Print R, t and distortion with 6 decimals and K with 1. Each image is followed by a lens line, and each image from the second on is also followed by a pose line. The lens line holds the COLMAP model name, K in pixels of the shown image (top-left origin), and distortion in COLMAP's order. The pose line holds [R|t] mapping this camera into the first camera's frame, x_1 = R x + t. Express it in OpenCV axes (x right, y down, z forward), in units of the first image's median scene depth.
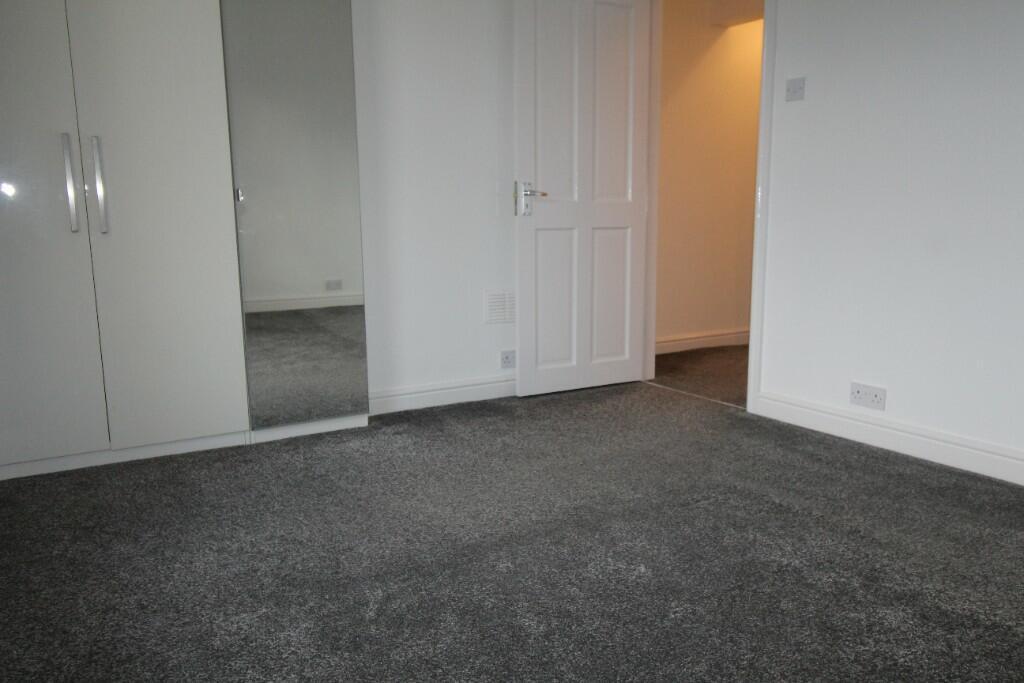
lens RADIAL K [[776.2, 0, 516.4], [0, 776.2, 342.9], [0, 0, 1]] dist [-0.023175, -0.002332]
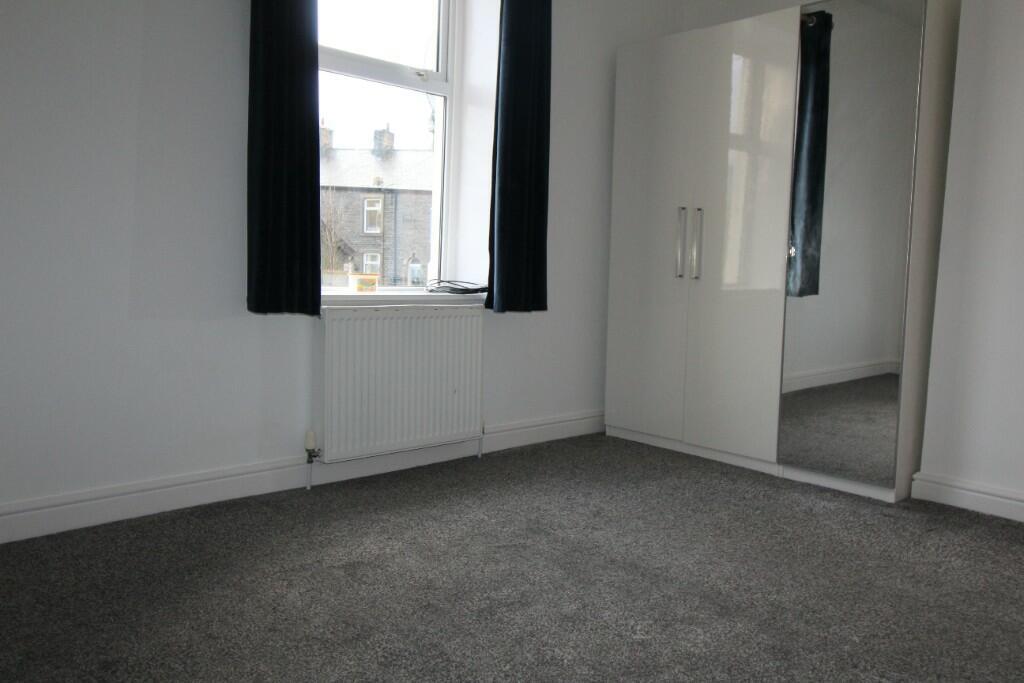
lens RADIAL K [[776.2, 0, 516.4], [0, 776.2, 342.9], [0, 0, 1]] dist [-0.023175, -0.002332]
pose [[0.217891, 0.116351, -0.969013, 0.627958], [-0.198137, 0.977466, 0.072813, -0.062140], [0.955649, 0.176132, 0.236034, 0.355826]]
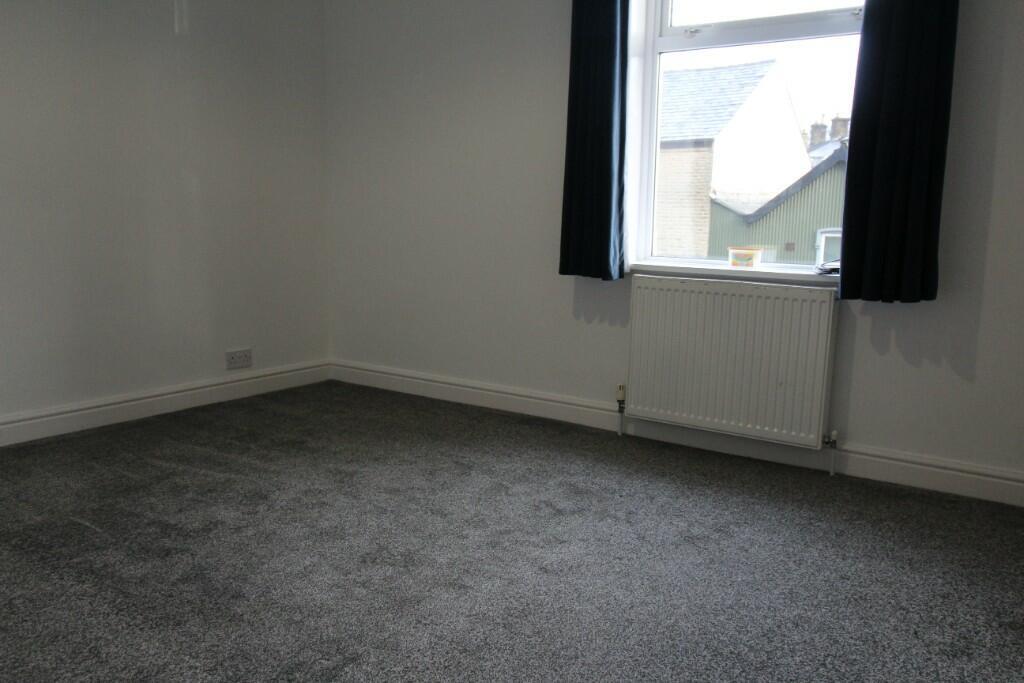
lens RADIAL K [[776.2, 0, 516.4], [0, 776.2, 342.9], [0, 0, 1]] dist [-0.023175, -0.002332]
pose [[-0.907221, 0.059129, -0.416478, 0.248466], [-0.077799, 0.949406, 0.304262, -0.207909], [0.413398, 0.308434, -0.856721, 1.195988]]
